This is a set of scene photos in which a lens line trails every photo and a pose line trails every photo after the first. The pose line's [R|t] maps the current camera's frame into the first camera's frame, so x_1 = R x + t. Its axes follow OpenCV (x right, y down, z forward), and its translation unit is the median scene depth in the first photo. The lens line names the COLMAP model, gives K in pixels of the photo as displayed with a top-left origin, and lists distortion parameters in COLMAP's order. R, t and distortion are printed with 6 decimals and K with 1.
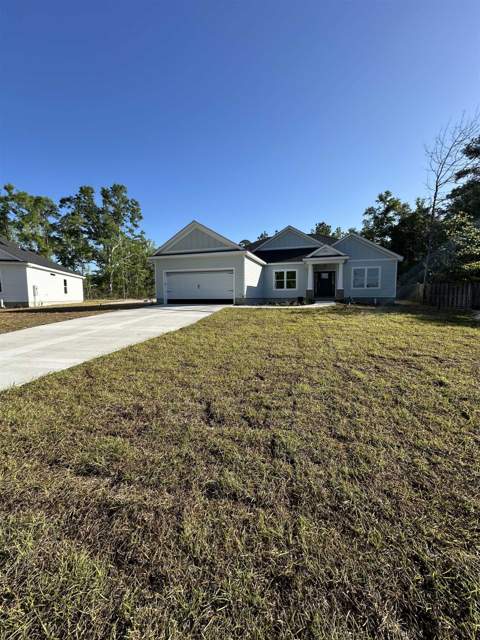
lens RADIAL K [[256.1, 0, 240.0], [0, 256.1, 320.0], [0, 0, 1]] dist [-0.002307, -0.000240]
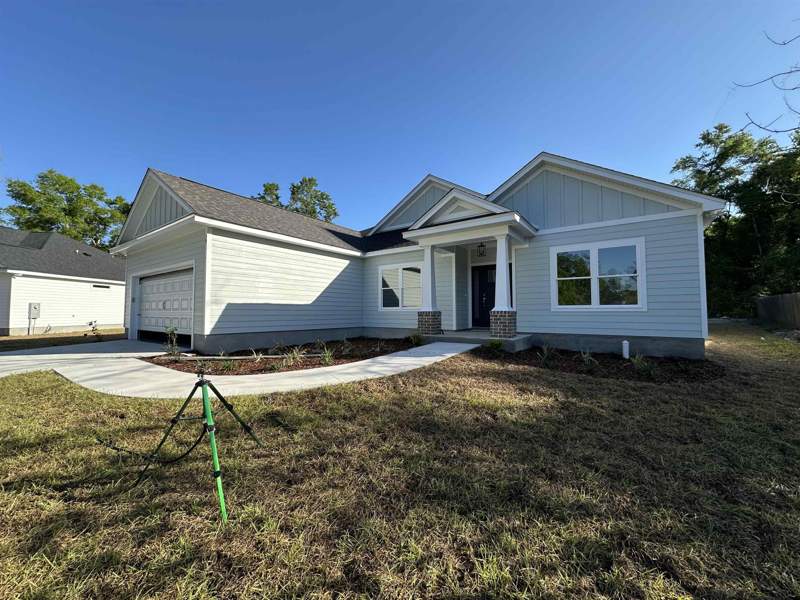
lens RADIAL K [[320.2, 0, 398.0], [0, 320.2, 297.6], [0, 0, 1]] dist [-0.002307, -0.000240]
pose [[0.948778, -0.009375, -0.315805, 0.438442], [-0.032071, 0.991539, -0.125786, -0.088917], [0.314312, 0.129471, 0.940450, 0.613649]]
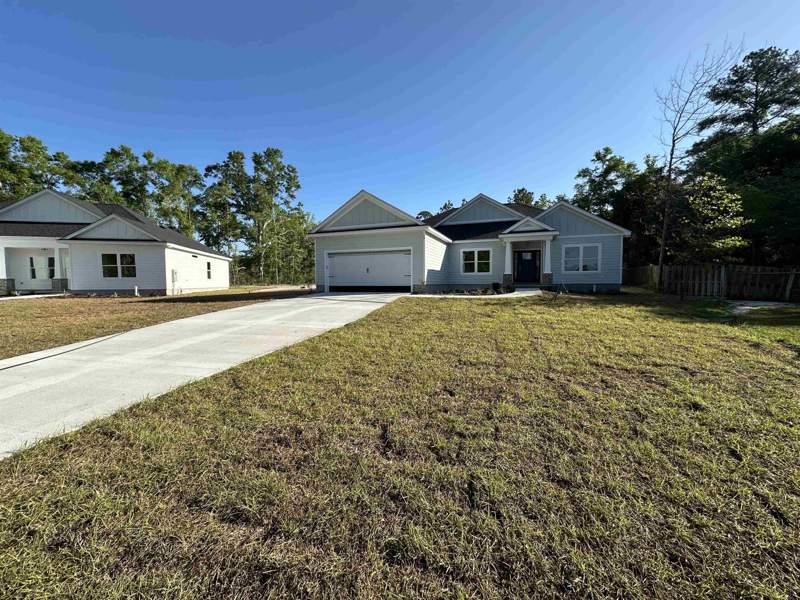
lens RADIAL K [[320.2, 0, 398.0], [0, 320.2, 297.6], [0, 0, 1]] dist [-0.002307, -0.000240]
pose [[0.998099, 0.002651, -0.061570, -0.004062], [-0.005119, 0.999189, -0.039949, -0.005310], [0.061414, 0.040188, 0.997303, 0.002533]]
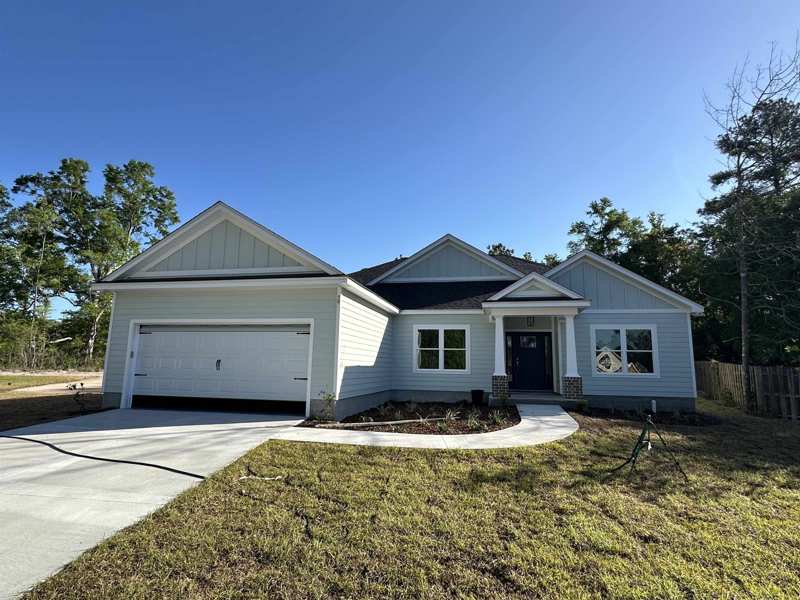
lens RADIAL K [[440.3, 0, 398.6], [0, 440.3, 298.8], [0, 0, 1]] dist [-0.001703, 0.000257]
pose [[0.995552, 0.036339, 0.086929, 0.046073], [-0.014774, 0.971425, -0.236885, -0.077816], [-0.093053, 0.234547, 0.967641, 0.334594]]
